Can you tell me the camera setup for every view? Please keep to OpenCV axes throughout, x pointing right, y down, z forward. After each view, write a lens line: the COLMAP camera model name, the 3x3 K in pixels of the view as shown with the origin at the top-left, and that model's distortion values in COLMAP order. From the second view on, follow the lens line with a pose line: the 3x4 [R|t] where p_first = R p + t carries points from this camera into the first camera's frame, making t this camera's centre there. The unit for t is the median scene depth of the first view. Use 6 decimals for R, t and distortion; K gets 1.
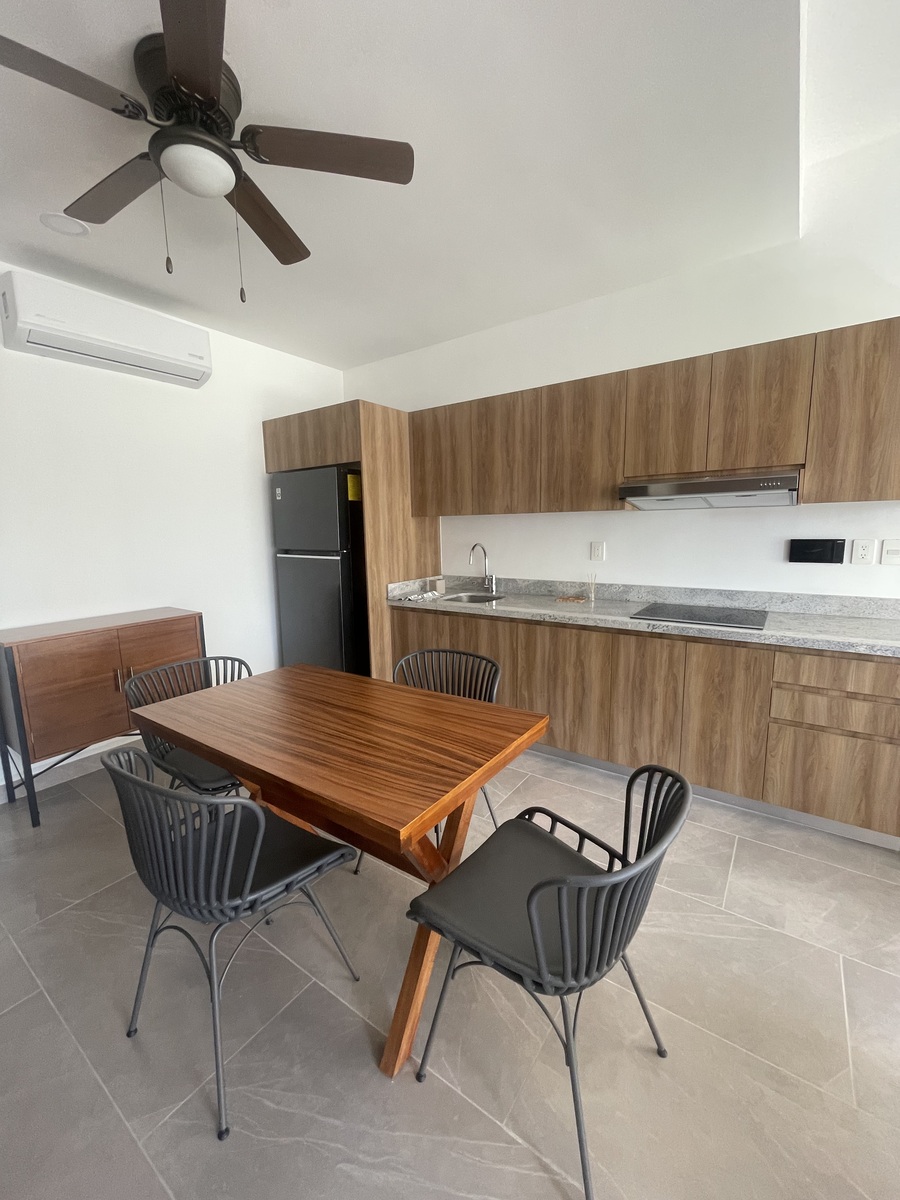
lens RADIAL K [[487.6, 0, 450.0], [0, 487.6, 602.2], [0, 0, 1]] dist [-0.001356, -0.000077]
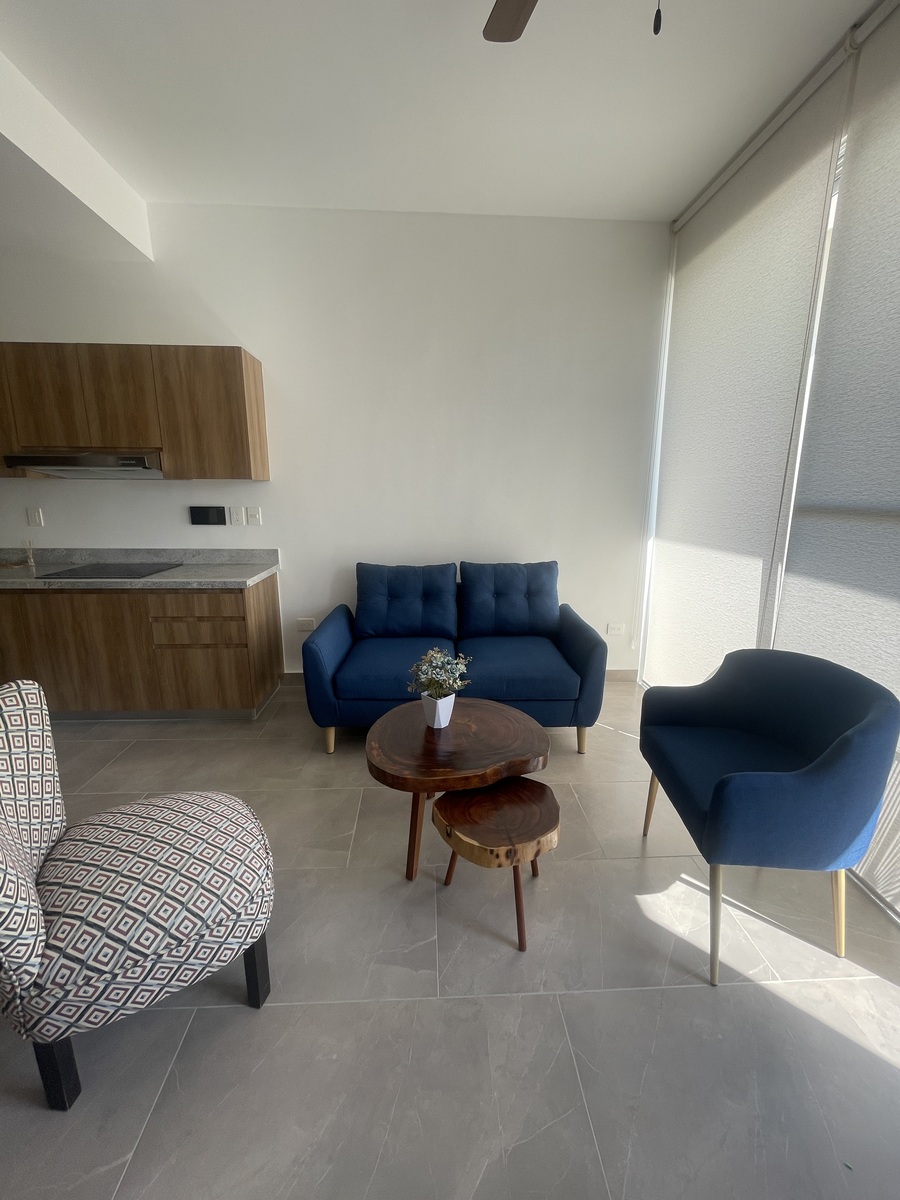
lens RADIAL K [[487.6, 0, 450.0], [0, 487.6, 602.2], [0, 0, 1]] dist [-0.001356, -0.000077]
pose [[0.785363, -0.112102, 0.608801, 0.404482], [0.071891, 0.993329, 0.090166, 0.051314], [-0.614847, -0.027046, 0.788183, -0.412437]]
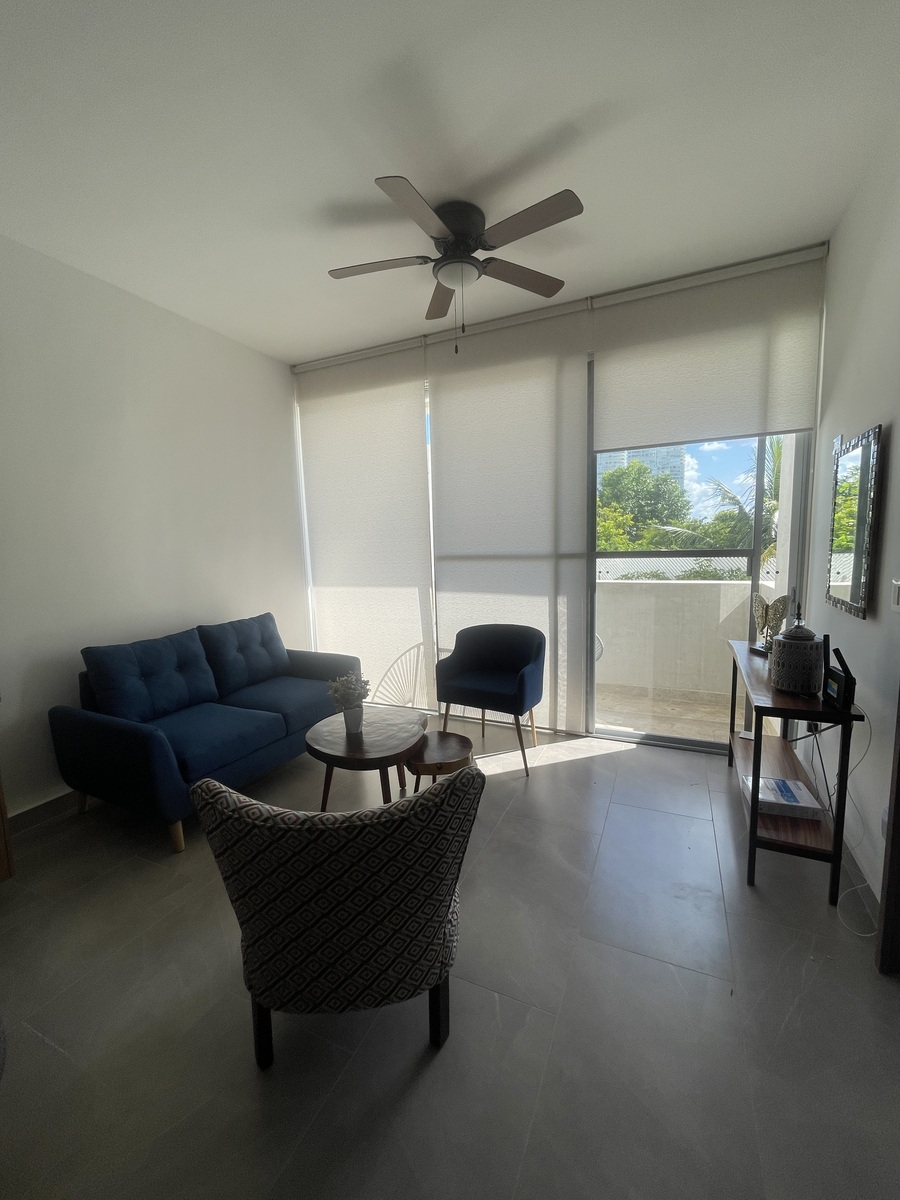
lens RADIAL K [[487.6, 0, 450.0], [0, 487.6, 602.2], [0, 0, 1]] dist [-0.001356, -0.000077]
pose [[-0.188464, -0.089369, 0.978005, -0.133743], [0.180944, 0.975642, 0.124021, -0.032870], [-0.965267, 0.200338, -0.167703, 0.103787]]
